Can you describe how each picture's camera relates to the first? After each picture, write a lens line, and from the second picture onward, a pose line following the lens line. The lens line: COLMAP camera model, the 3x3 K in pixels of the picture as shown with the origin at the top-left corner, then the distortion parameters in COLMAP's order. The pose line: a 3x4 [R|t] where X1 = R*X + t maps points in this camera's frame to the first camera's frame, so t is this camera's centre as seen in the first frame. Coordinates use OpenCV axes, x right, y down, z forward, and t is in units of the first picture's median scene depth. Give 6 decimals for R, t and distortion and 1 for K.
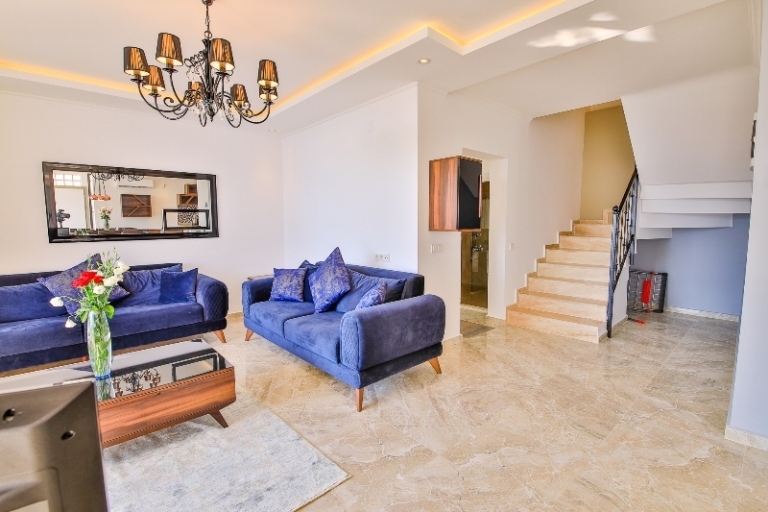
lens RADIAL K [[352.1, 0, 385.0], [0, 352.1, 256.1], [0, 0, 1]] dist [-0.002961, -0.000647]
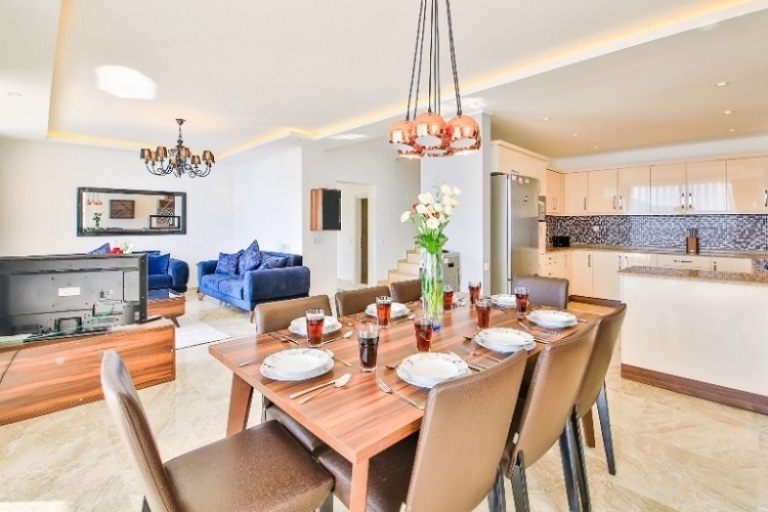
lens RADIAL K [[352.1, 0, 377.0], [0, 352.1, 225.8], [0, 0, 1]] dist [-0.002961, -0.000647]
pose [[0.999407, 0.007691, 0.033568, 0.358129], [-0.004577, 0.995759, -0.091887, 0.055037], [-0.034132, 0.091679, 0.995203, -0.642381]]
